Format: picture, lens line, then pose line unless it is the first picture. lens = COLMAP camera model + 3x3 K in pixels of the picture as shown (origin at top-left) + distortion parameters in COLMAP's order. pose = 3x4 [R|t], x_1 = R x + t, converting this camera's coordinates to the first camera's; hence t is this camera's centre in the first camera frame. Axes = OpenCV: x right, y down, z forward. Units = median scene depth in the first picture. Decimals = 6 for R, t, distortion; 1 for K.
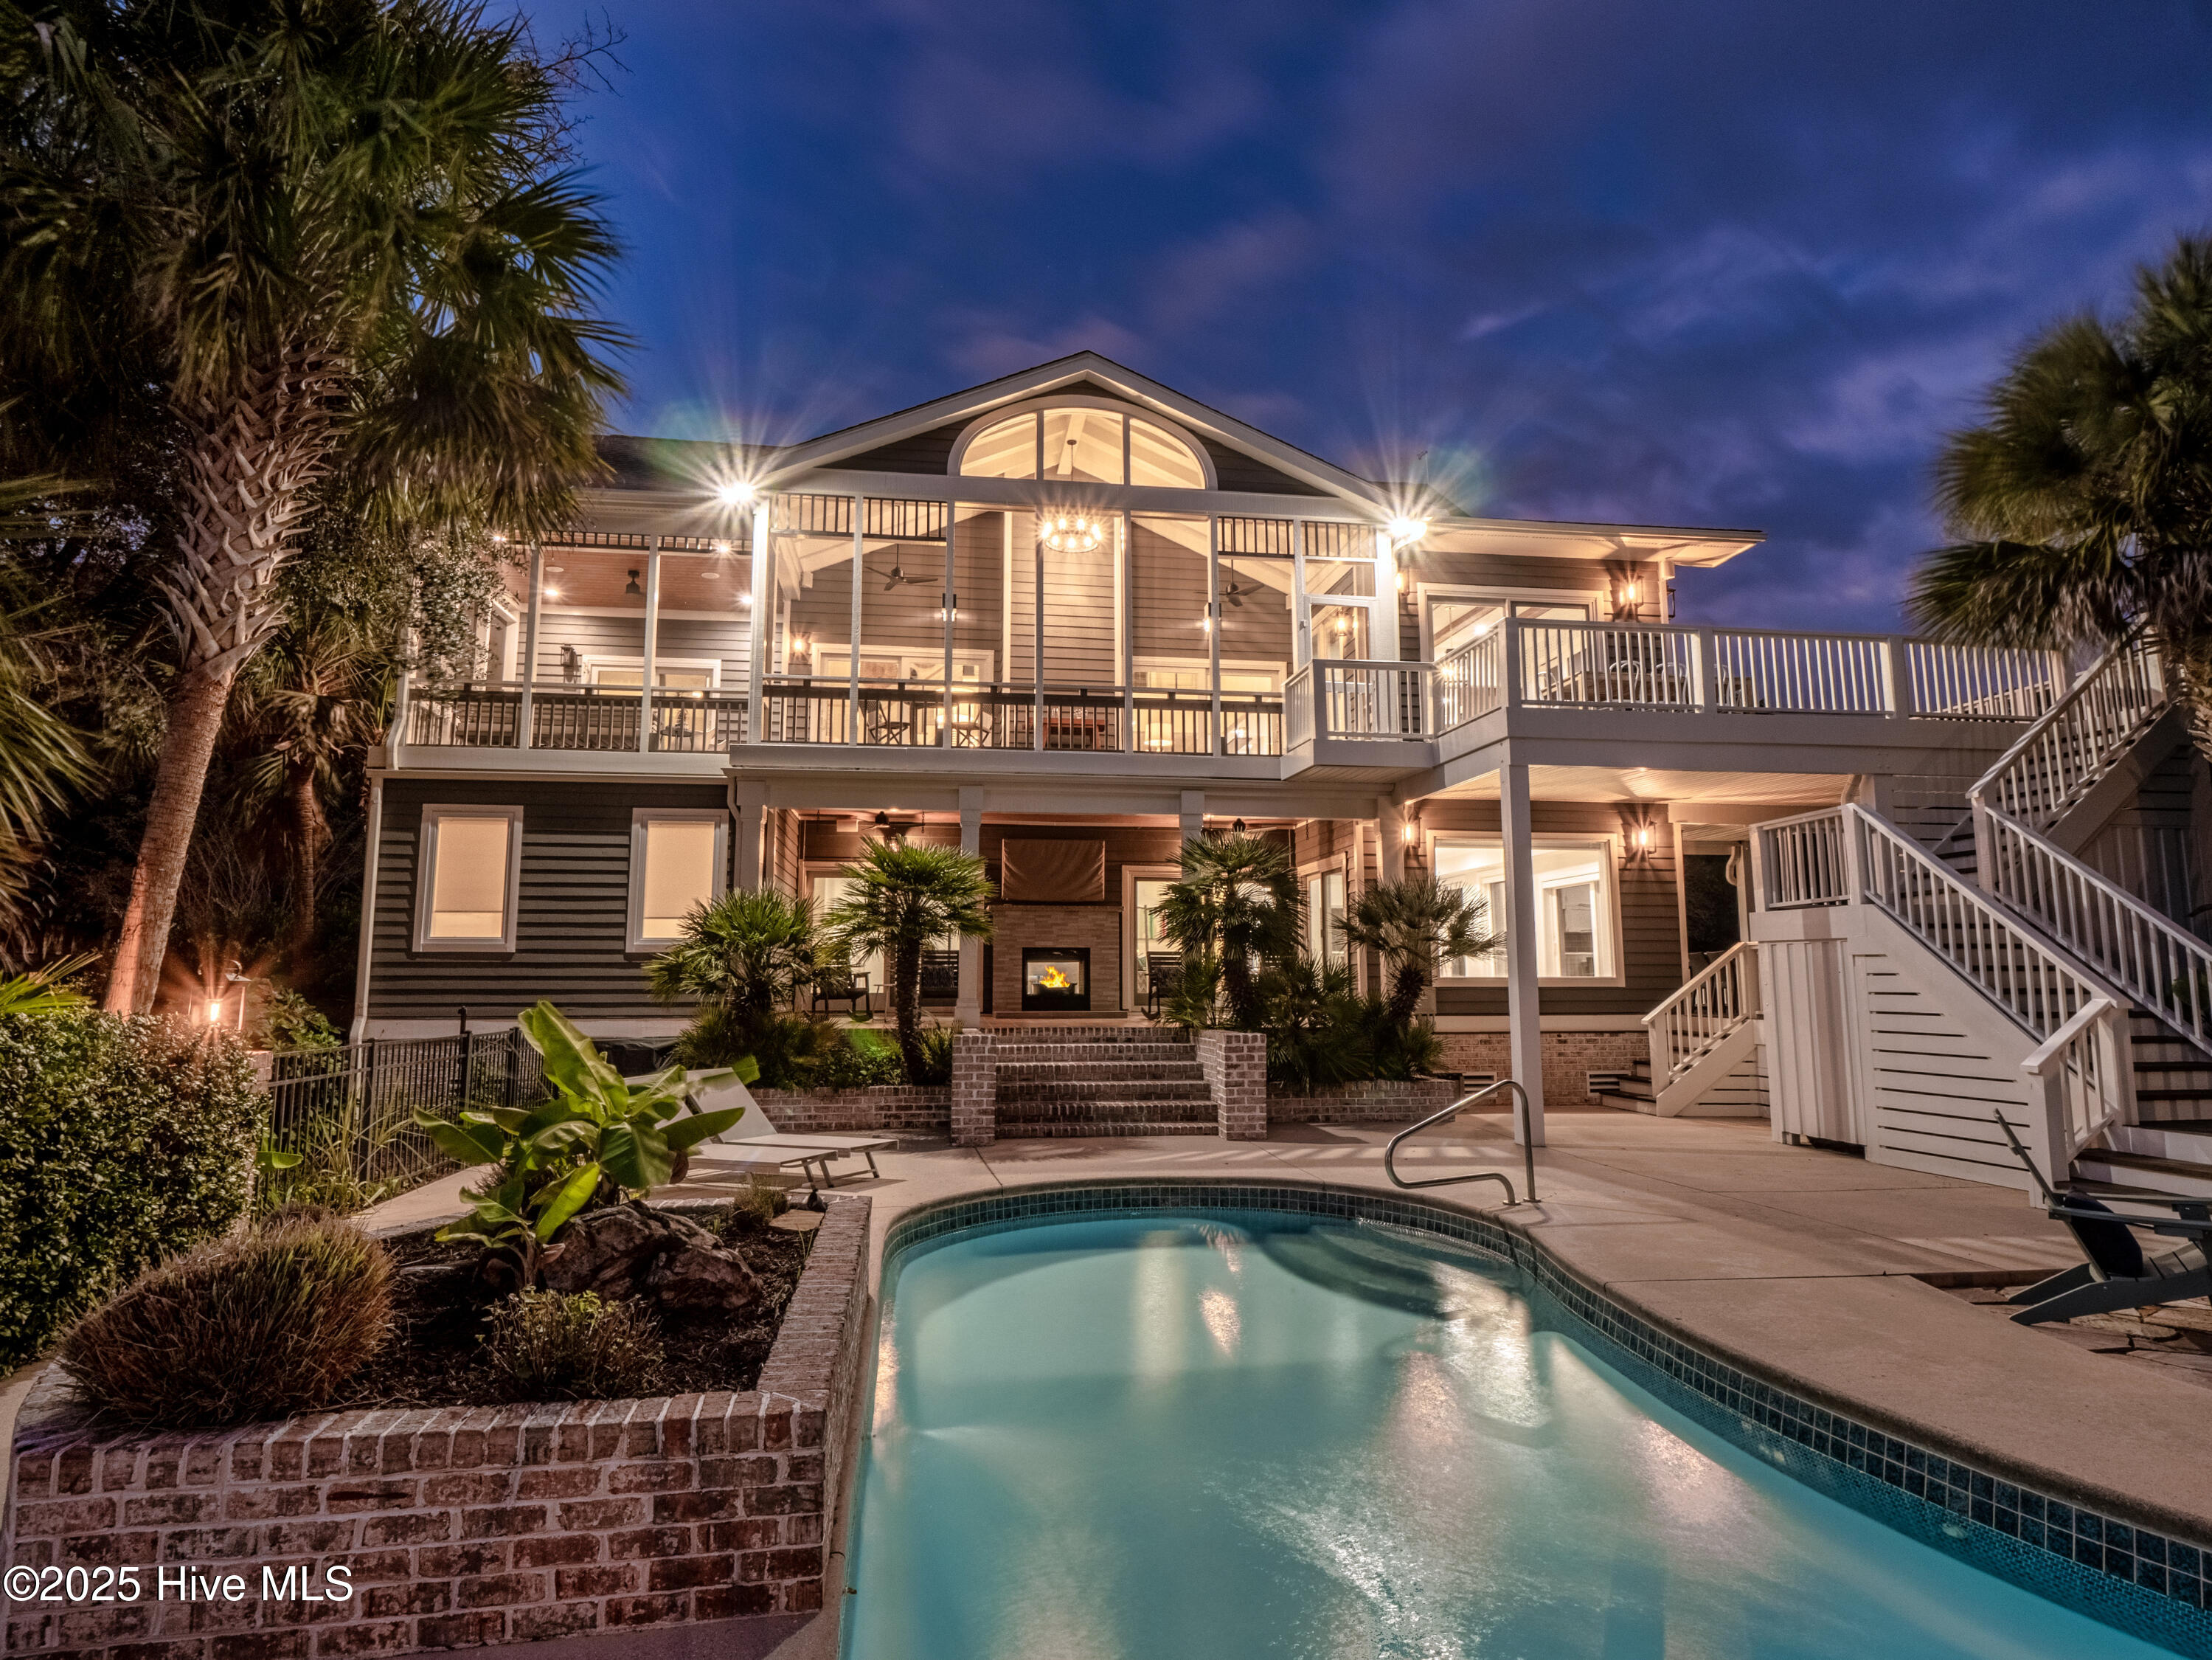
lens RADIAL K [[1170.9, 0, 1105.0], [0, 1170.9, 832.4], [0, 0, 1]] dist [0.009274, 0.000510]
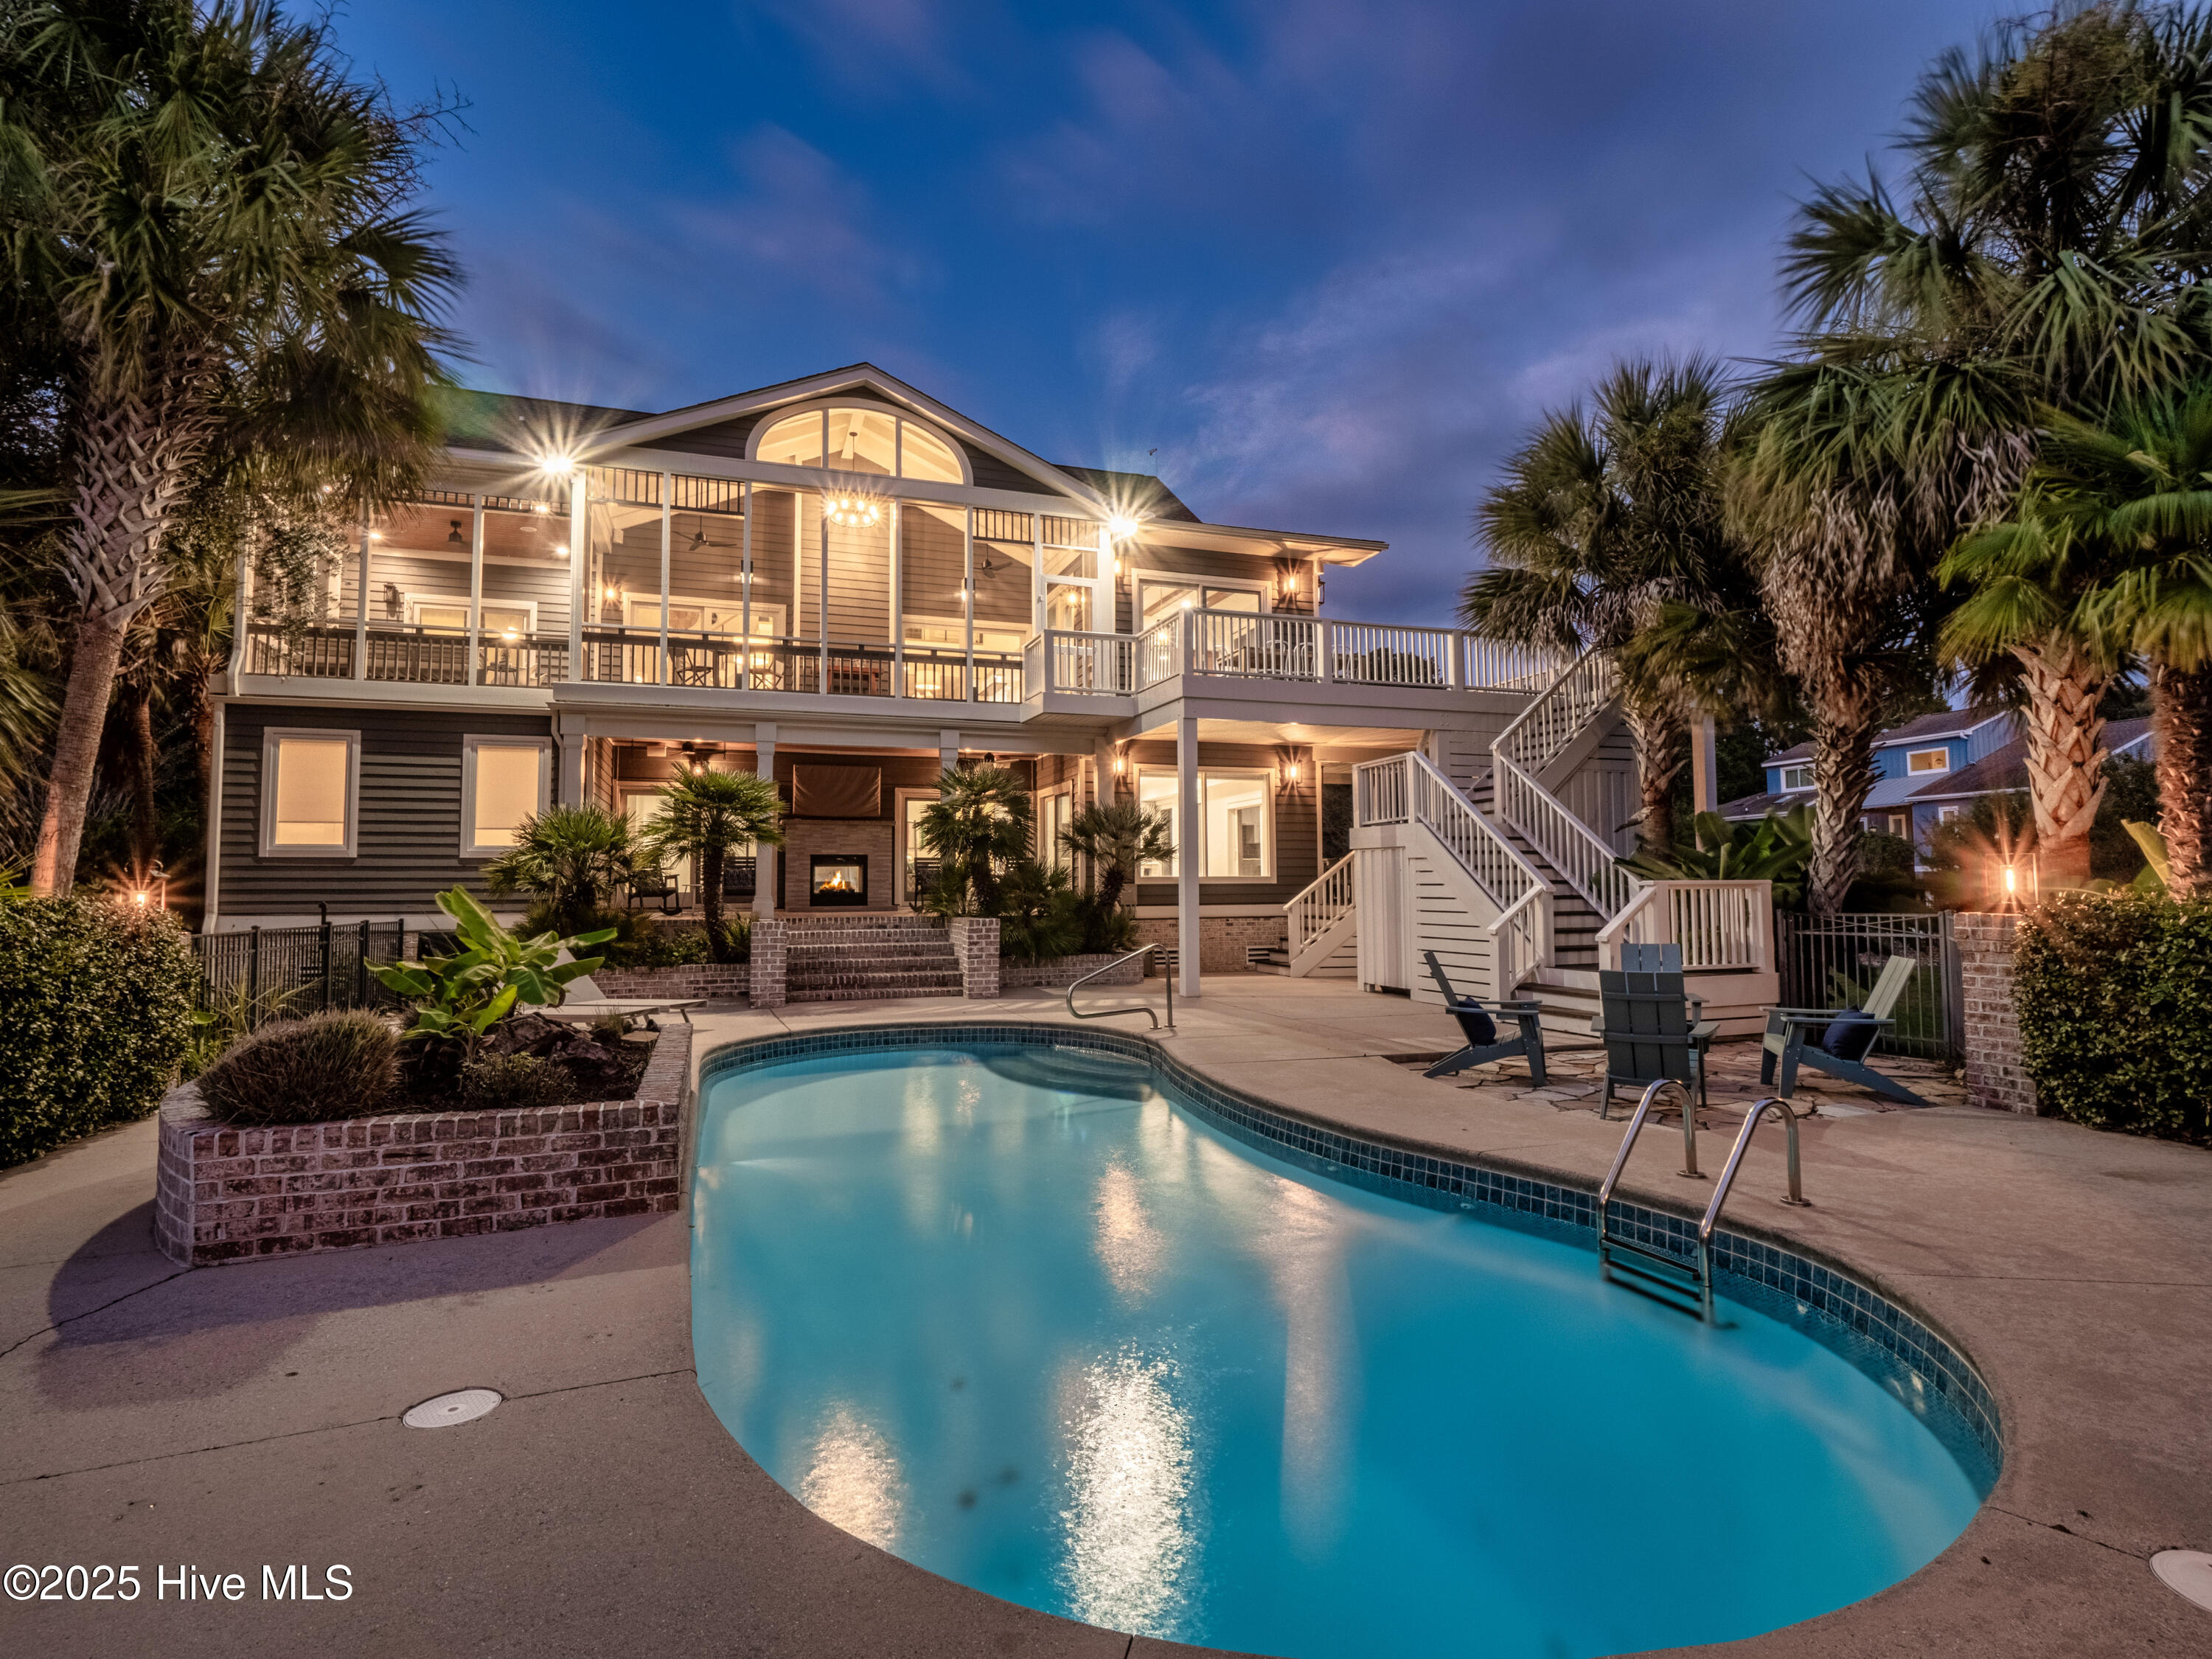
lens RADIAL K [[1062.4, 0, 1101.4], [0, 1062.4, 826.6], [0, 0, 1]] dist [-0.012298, -0.002893]
pose [[0.981854, 0.005354, 0.189564, 0.022558], [-0.018298, 0.997612, 0.066602, -0.012313], [-0.188755, -0.068862, 0.979607, -0.176709]]
